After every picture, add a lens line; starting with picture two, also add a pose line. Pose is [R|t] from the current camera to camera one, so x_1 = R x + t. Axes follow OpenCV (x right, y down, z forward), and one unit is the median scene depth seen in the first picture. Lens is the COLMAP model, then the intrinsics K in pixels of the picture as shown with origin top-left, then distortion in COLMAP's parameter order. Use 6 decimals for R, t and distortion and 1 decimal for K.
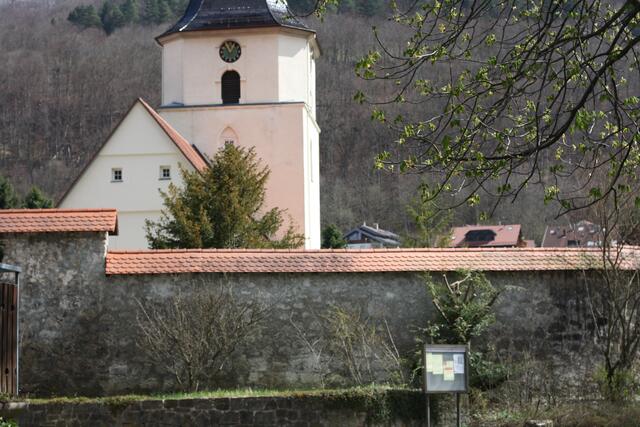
lens RADIAL K [[1520.9, 0, 320.0], [0, 1520.9, 213.5], [0, 0, 1]] dist [-0.104926, -0.473748]
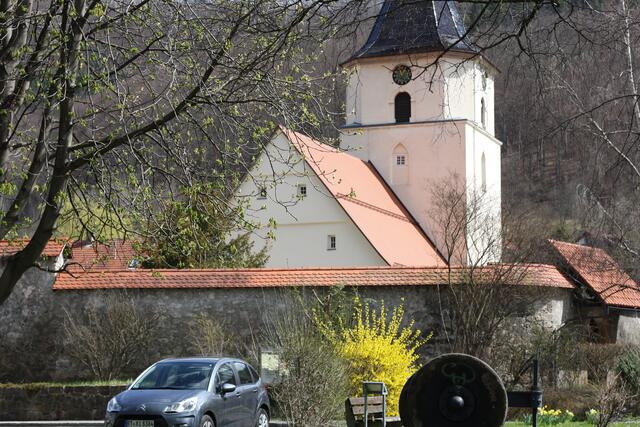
lens RADIAL K [[1520.9, 0, 320.0], [0, 1520.9, 213.5], [0, 0, 1]] dist [-0.104926, -0.473748]
pose [[0.962919, -0.013375, -0.269460, 0.416351], [0.014812, 0.999885, 0.003303, -0.025061], [0.269385, -0.007172, 0.963006, -0.180622]]
